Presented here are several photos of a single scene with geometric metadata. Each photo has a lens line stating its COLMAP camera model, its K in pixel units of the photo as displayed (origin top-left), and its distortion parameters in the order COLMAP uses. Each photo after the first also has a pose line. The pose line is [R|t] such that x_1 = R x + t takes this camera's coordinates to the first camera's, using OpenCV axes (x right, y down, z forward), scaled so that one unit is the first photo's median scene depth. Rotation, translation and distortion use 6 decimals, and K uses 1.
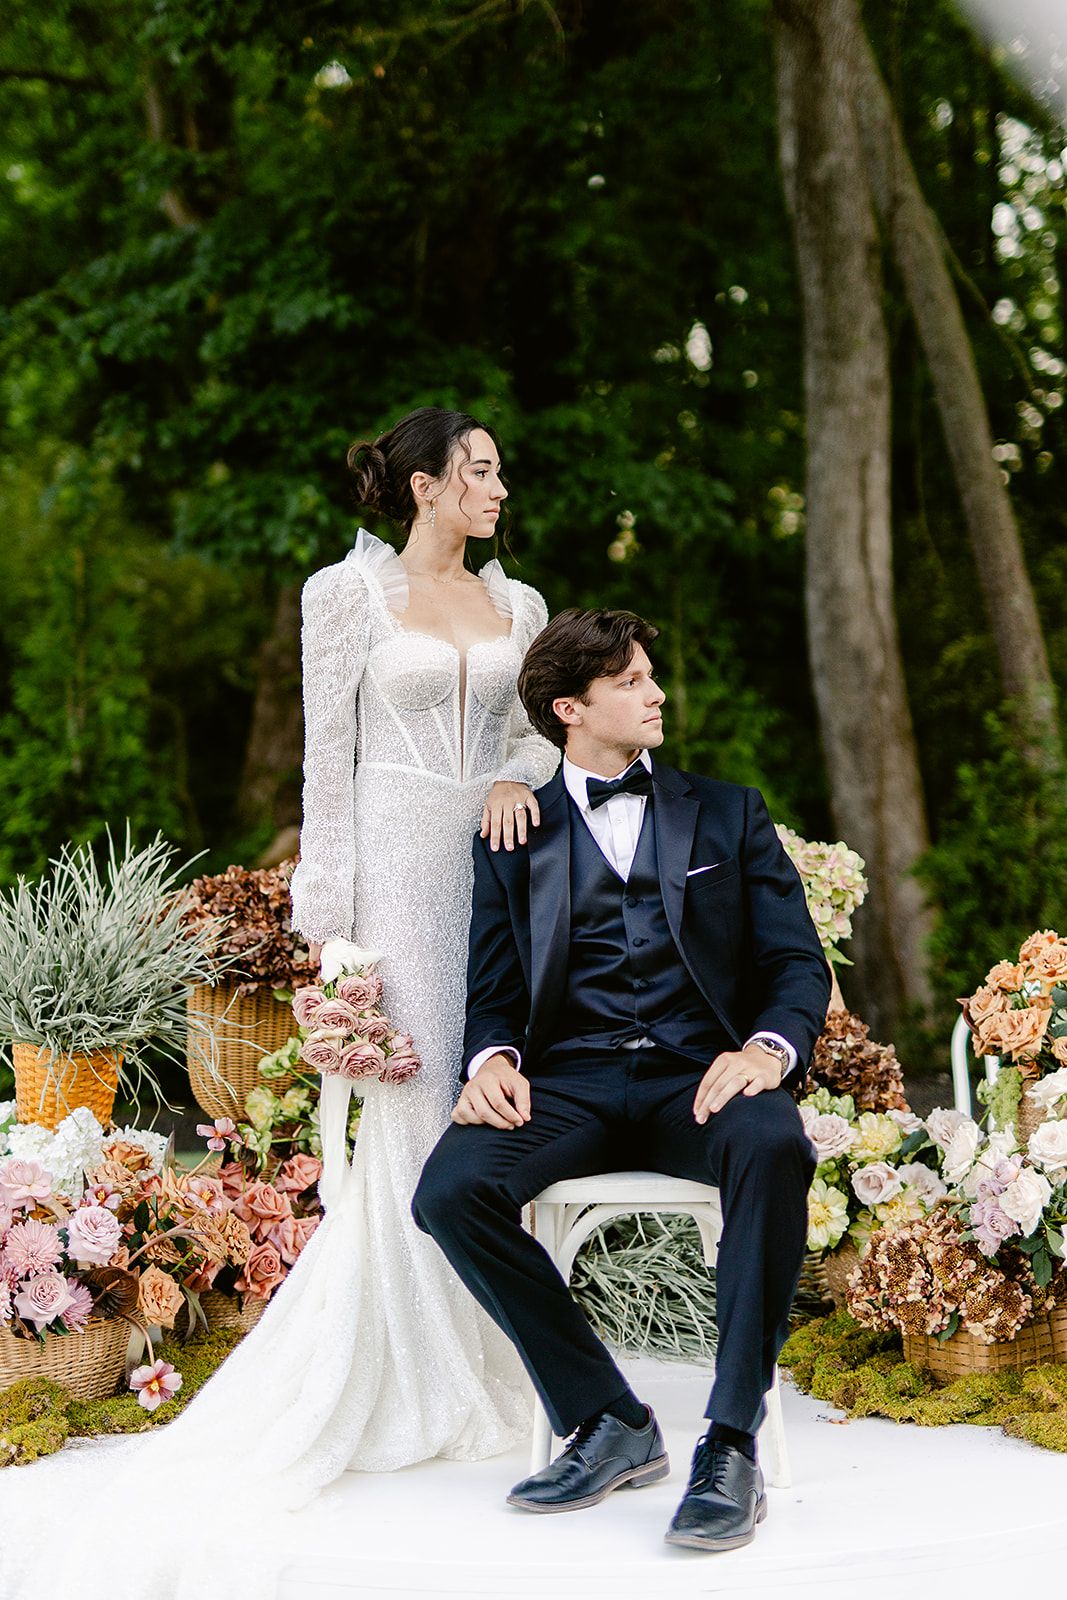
lens RADIAL K [[2389.3, 0, 358.3], [0, 2389.3, 795.4], [0, 0, 1]] dist [0.010631, 0.074758]
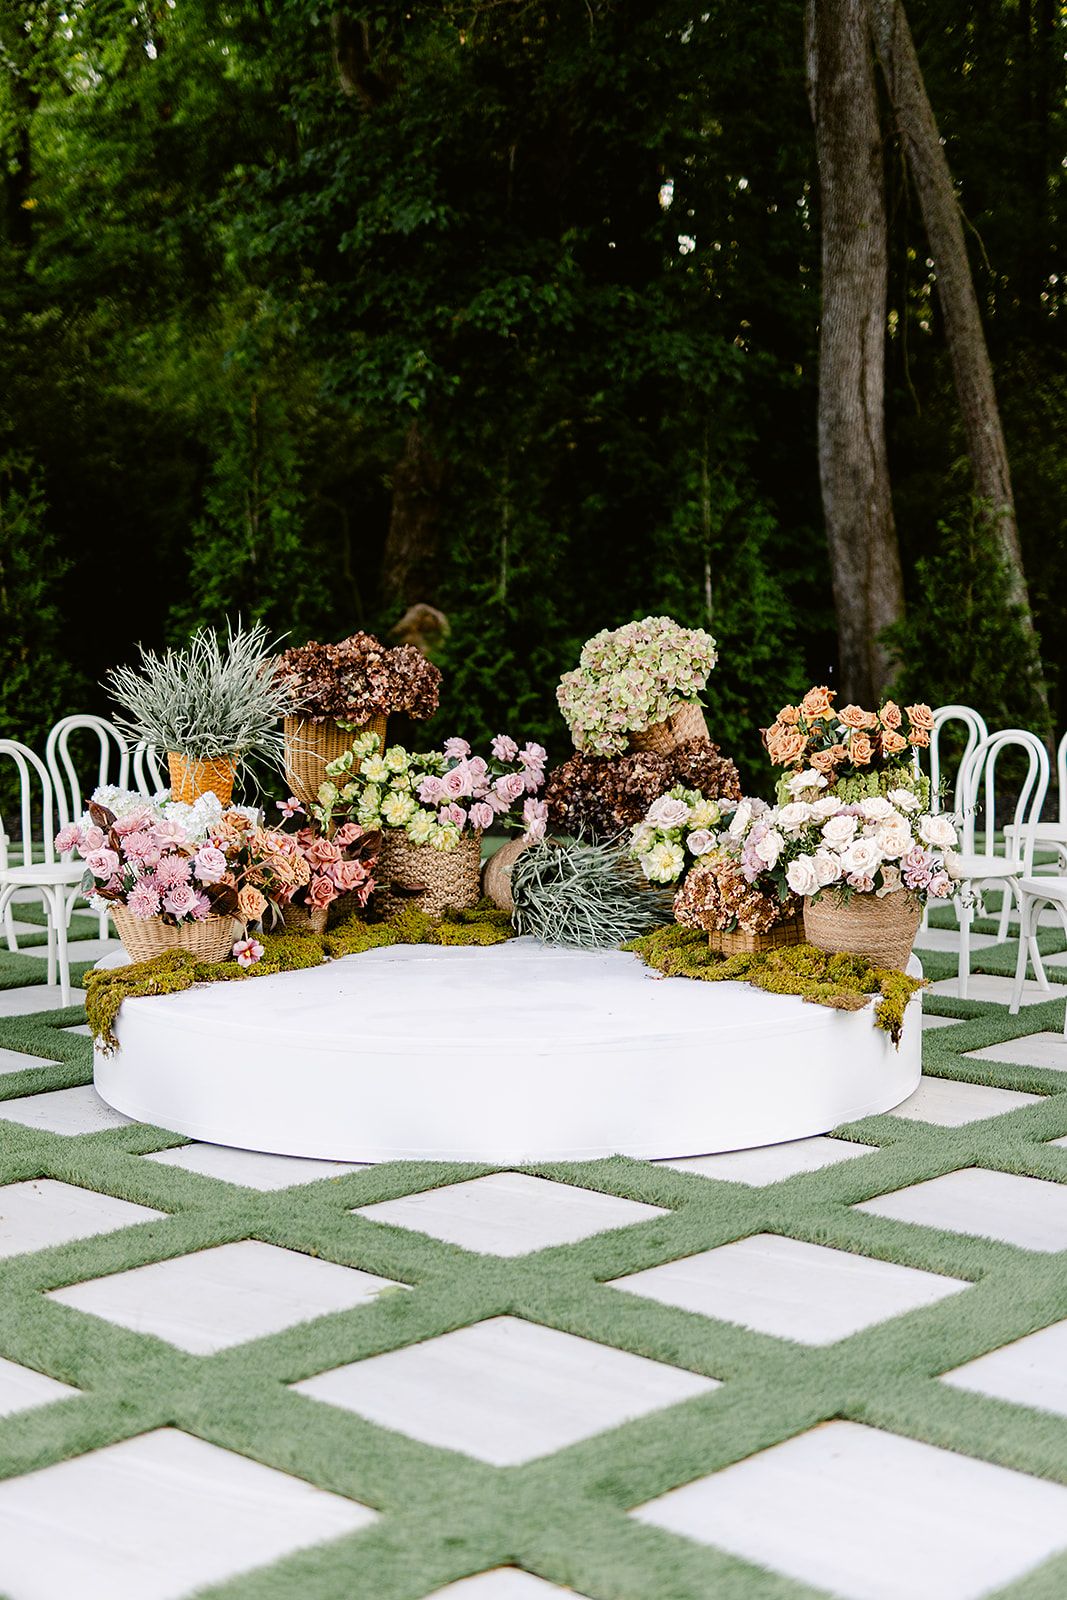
lens RADIAL K [[2080.8, 0, 536.2], [0, 2080.8, 848.6], [0, 0, 1]] dist [0.002346, 0.109312]
pose [[0.999896, 0.007067, -0.012564, 0.117923], [-0.005263, 0.990390, 0.138202, -0.026335], [0.013419, -0.138122, 0.990324, -0.381897]]
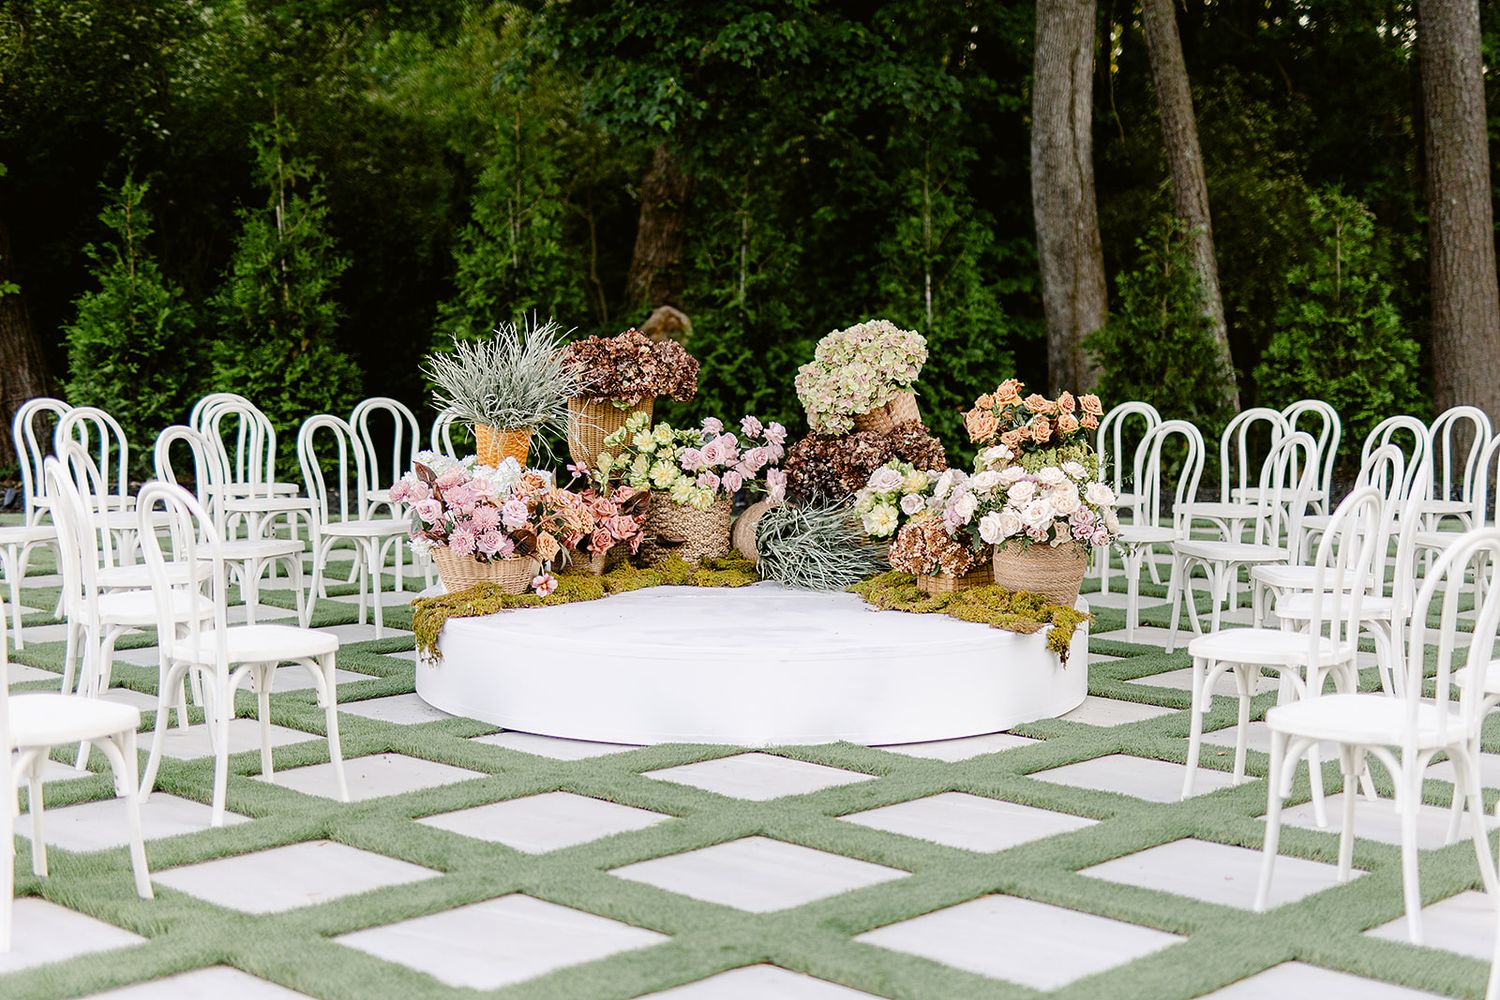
lens RADIAL K [[2185.5, 0, 843.8], [0, 2185.5, 584.9], [0, 0, 1]] dist [0.014844, -0.056178]
pose [[0.999431, 0.019219, 0.027706, 0.106569], [-0.023066, 0.989021, 0.145966, -0.033558], [-0.024596, -0.146522, 0.988902, -0.772642]]
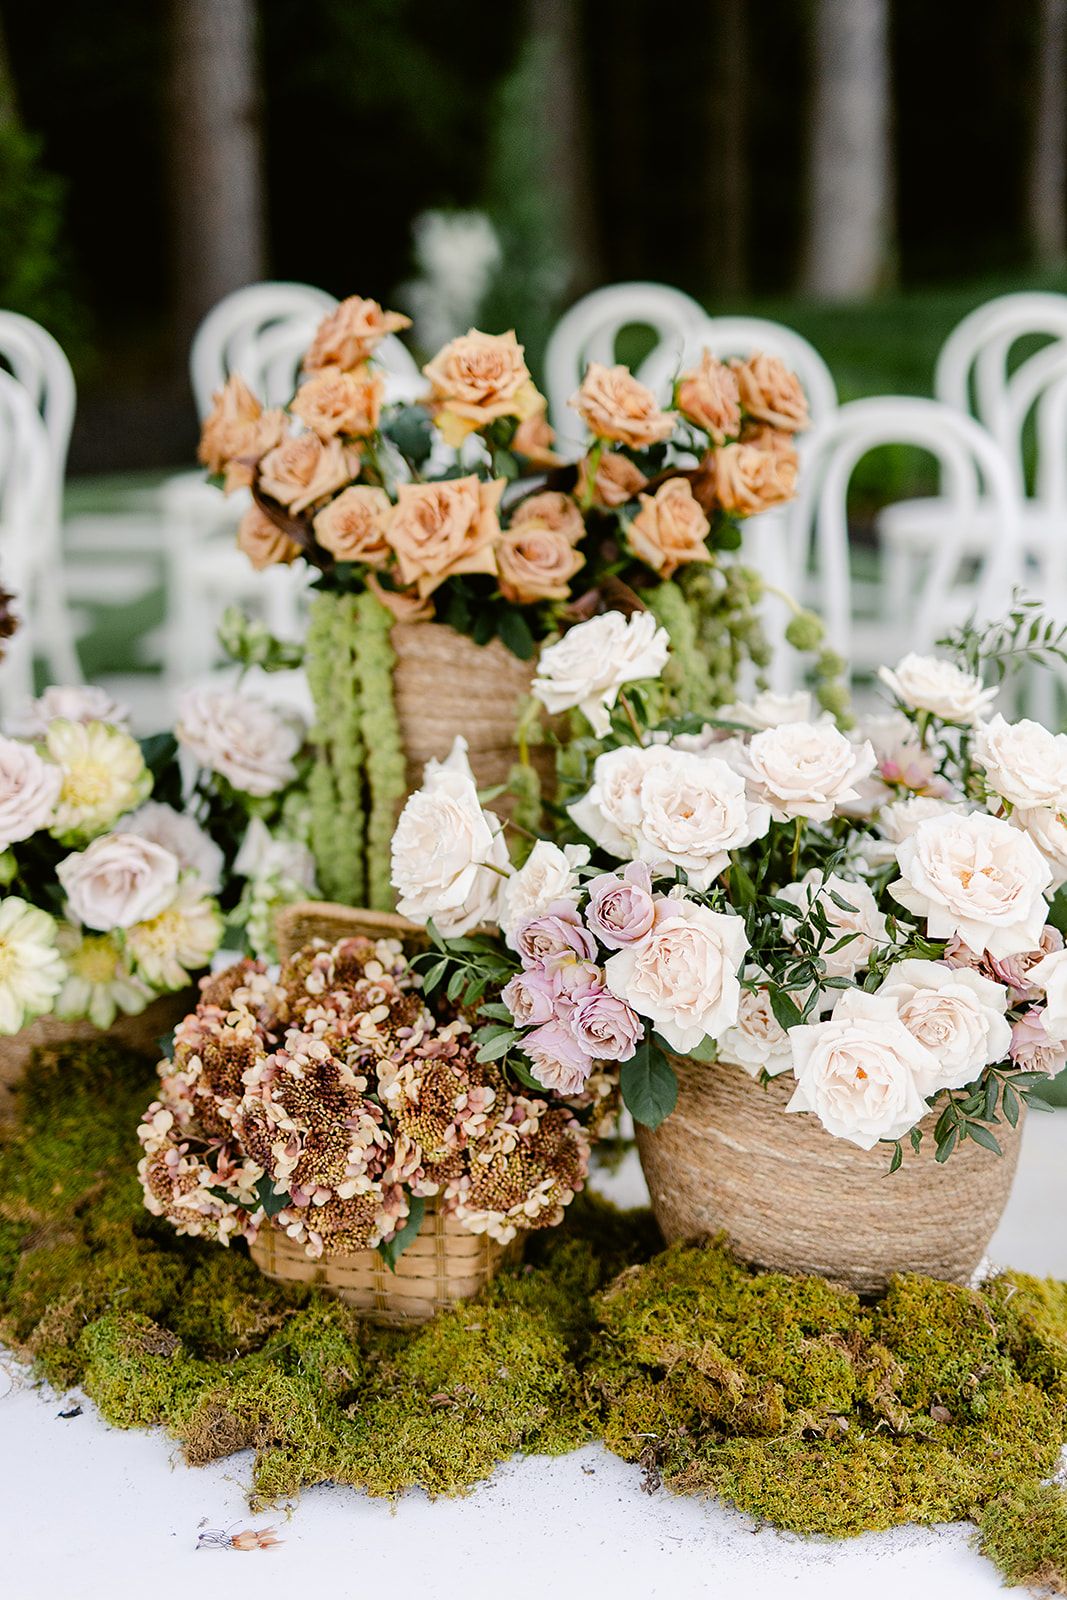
lens RADIAL K [[2331.2, 0, 533.5], [0, 2331.2, 800.0], [0, 0, 1]] dist [0.014844, -0.056178]
pose [[0.793996, -0.172399, 0.582965, 0.021408], [0.002482, 0.959858, 0.280477, 0.021812], [-0.607918, -0.221251, 0.762551, 0.609121]]
